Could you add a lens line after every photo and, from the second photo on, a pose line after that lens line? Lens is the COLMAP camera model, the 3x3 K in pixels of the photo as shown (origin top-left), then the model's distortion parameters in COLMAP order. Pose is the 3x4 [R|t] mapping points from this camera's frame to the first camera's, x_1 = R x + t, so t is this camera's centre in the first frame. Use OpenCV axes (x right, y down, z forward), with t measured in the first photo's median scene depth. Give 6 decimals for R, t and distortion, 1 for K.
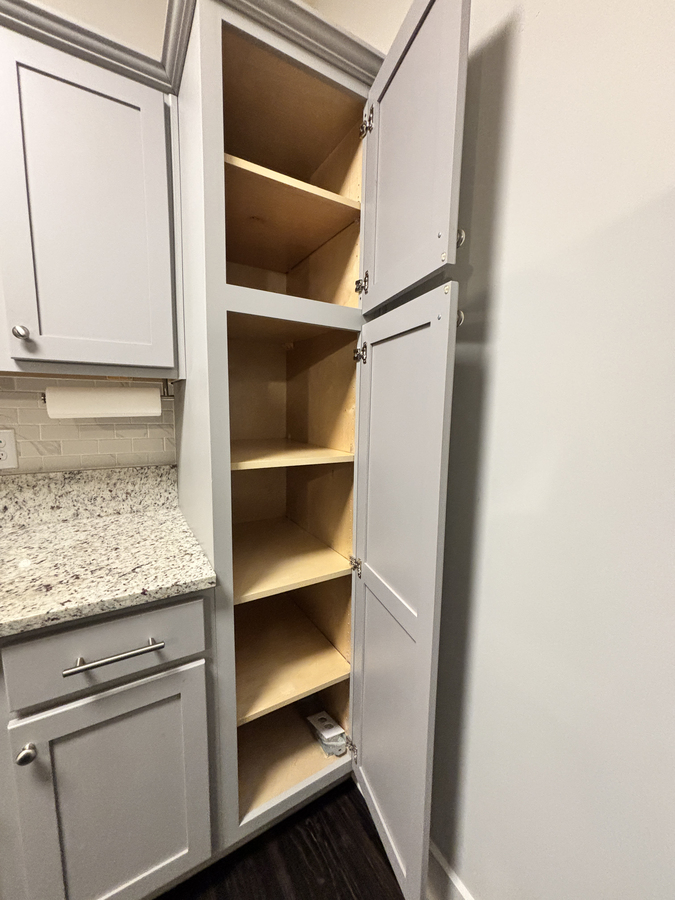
lens RADIAL K [[362.0, 0, 334.5], [0, 362.0, 451.4], [0, 0, 1]] dist [0.014659, -0.006596]
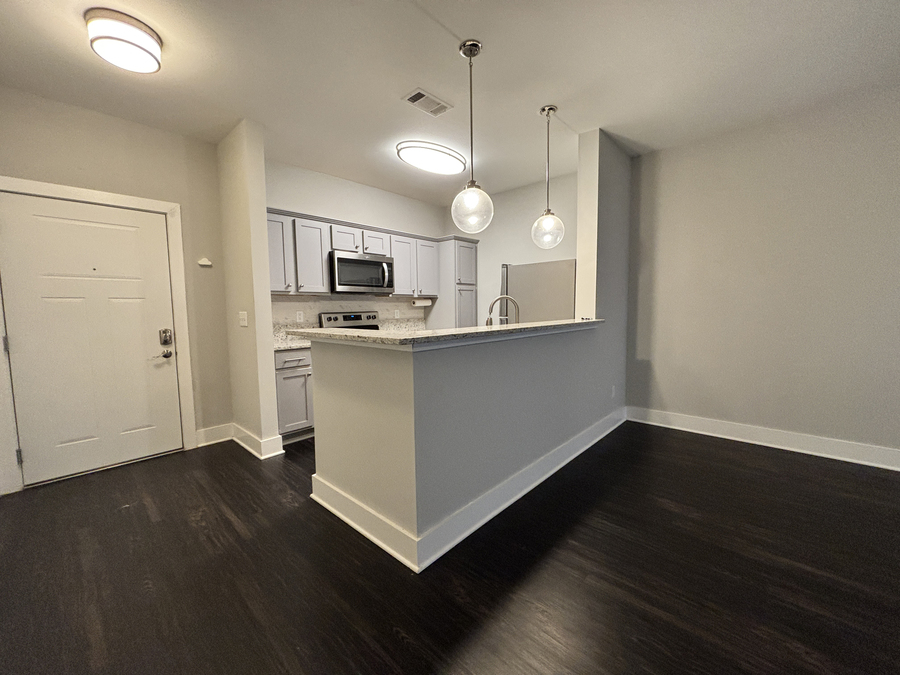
lens RADIAL K [[362.0, 0, 450.0], [0, 362.0, 337.5], [0, 0, 1]] dist [0.014659, -0.006596]
pose [[0.955868, -0.051821, 0.289191, -1.544509], [0.064573, 0.997309, -0.034722, 0.459682], [-0.286613, 0.051864, 0.956642, -3.259677]]
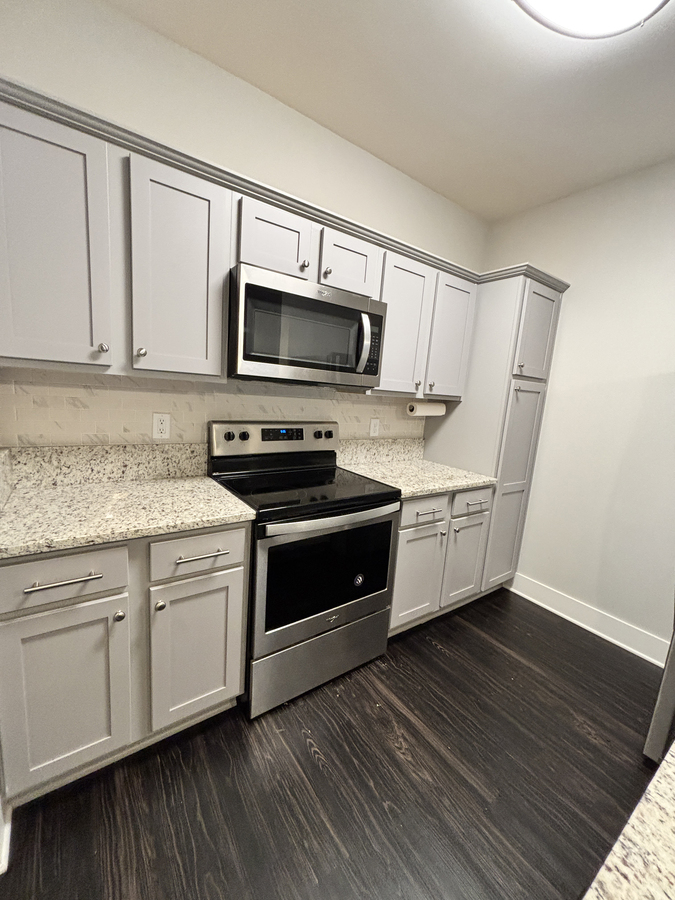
lens RADIAL K [[362.0, 0, 334.5], [0, 362.0, 451.4], [0, 0, 1]] dist [0.014659, -0.006596]
pose [[0.994829, 0.042777, 0.092111, -1.325767], [-0.046472, 0.998183, 0.038347, 0.066263], [-0.090303, -0.042430, 0.995010, -1.152095]]
